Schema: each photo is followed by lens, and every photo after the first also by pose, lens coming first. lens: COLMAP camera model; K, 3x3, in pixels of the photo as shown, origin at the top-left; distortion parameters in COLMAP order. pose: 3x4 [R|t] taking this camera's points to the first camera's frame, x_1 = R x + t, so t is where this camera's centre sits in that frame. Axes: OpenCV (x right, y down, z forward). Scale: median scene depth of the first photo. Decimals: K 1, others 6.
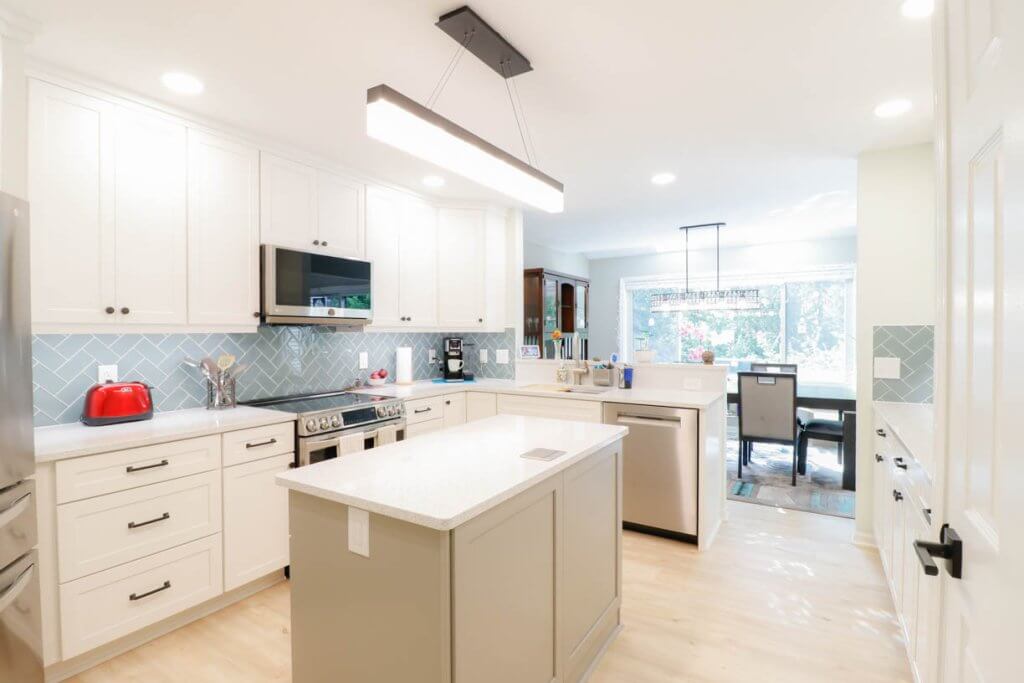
lens RADIAL K [[494.6, 0, 516.0], [0, 494.6, 343.7], [0, 0, 1]] dist [0.003773, -0.010930]
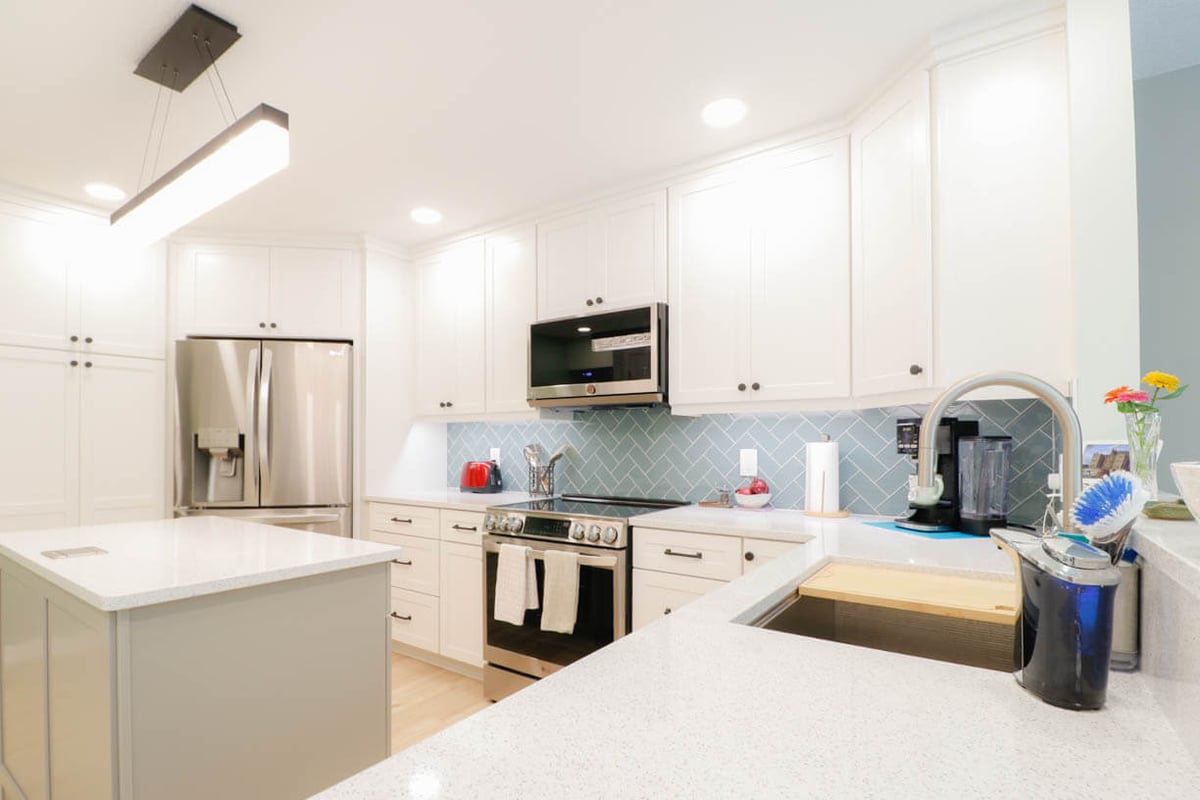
lens RADIAL K [[579.6, 0, 588.7], [0, 579.6, 436.2], [0, 0, 1]] dist [0.003773, -0.010930]
pose [[-0.074358, -0.009616, -0.997185, 0.513800], [-0.023624, 0.999690, -0.007878, 0.015270], [0.996952, 0.022971, -0.074562, 1.070591]]
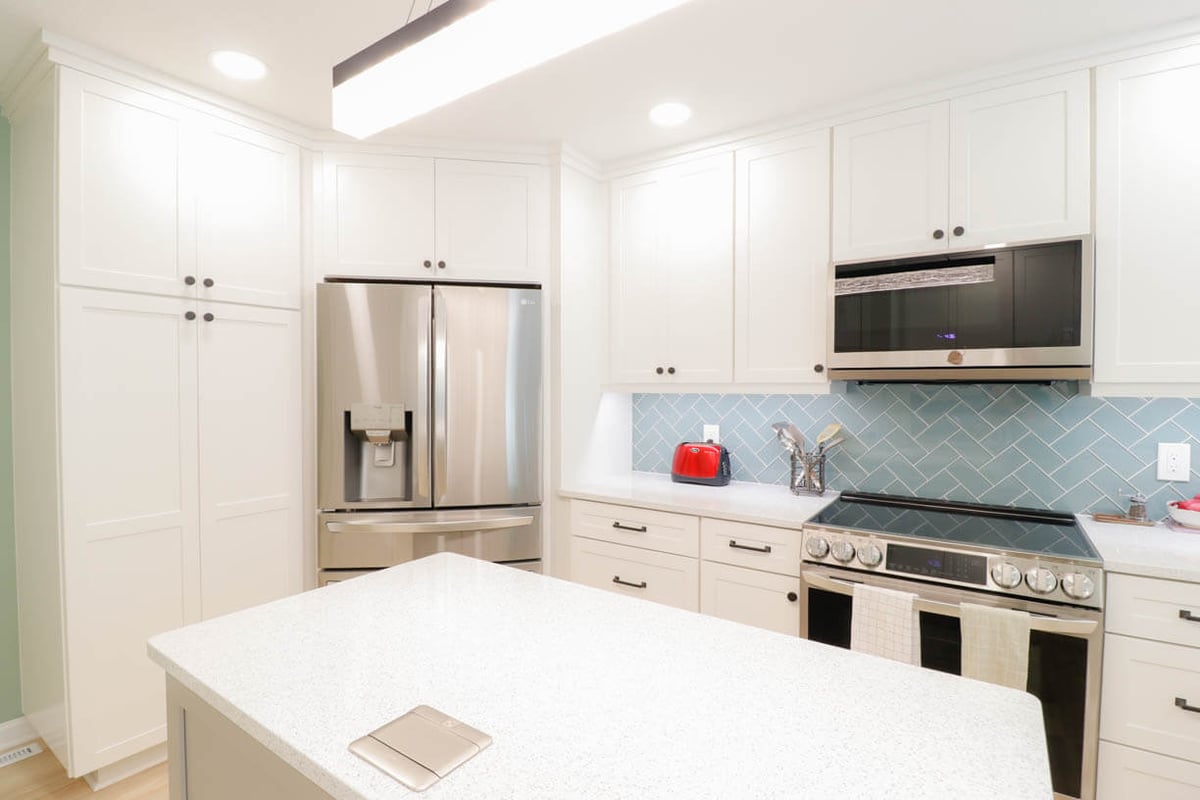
lens RADIAL K [[579.6, 0, 585.1], [0, 579.6, 396.2], [0, 0, 1]] dist [0.003773, -0.010930]
pose [[-0.059578, 0.022059, -0.997980, 0.274577], [-0.025471, 0.999397, 0.023611, -0.027110], [0.997899, 0.026826, -0.058980, 0.645683]]
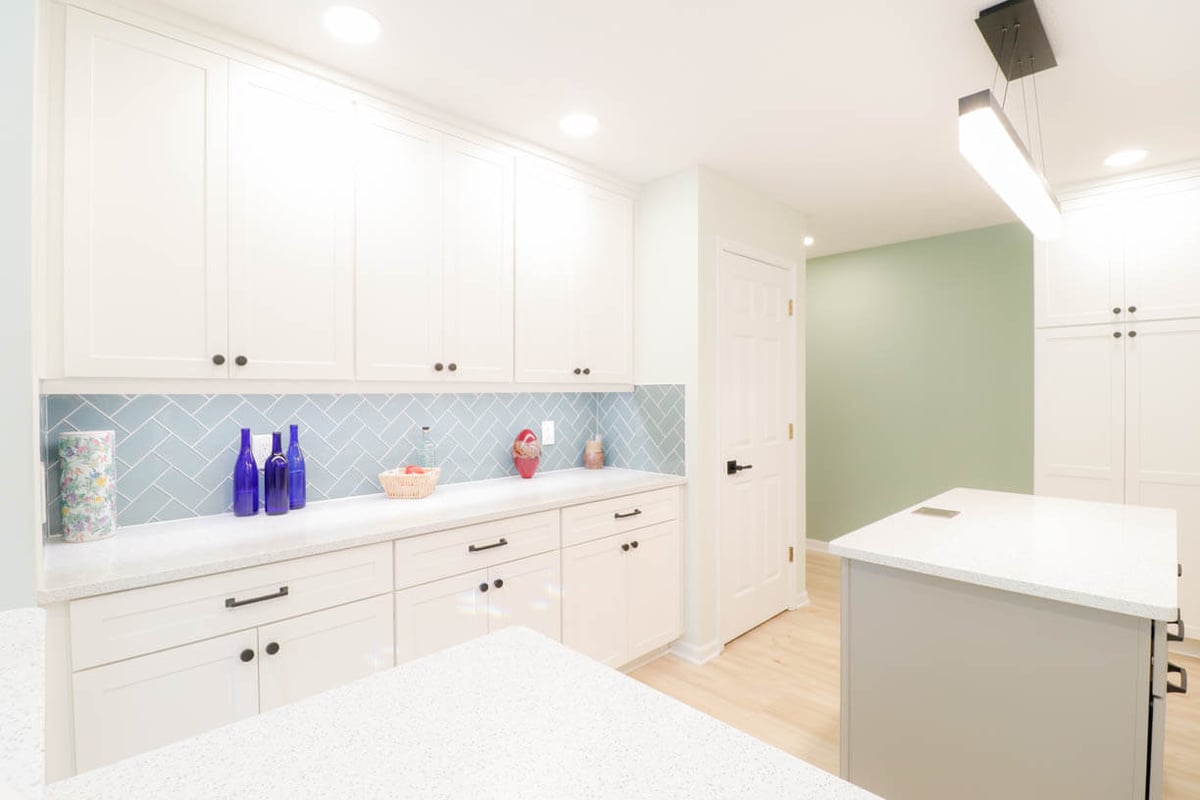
lens RADIAL K [[579.6, 0, 594.5], [0, 579.6, 399.1], [0, 0, 1]] dist [0.003773, -0.010930]
pose [[-0.968286, 0.004573, 0.249803, 0.233912], [0.013905, 0.999269, 0.035606, -0.031313], [-0.249458, 0.037950, -0.967642, 1.304833]]
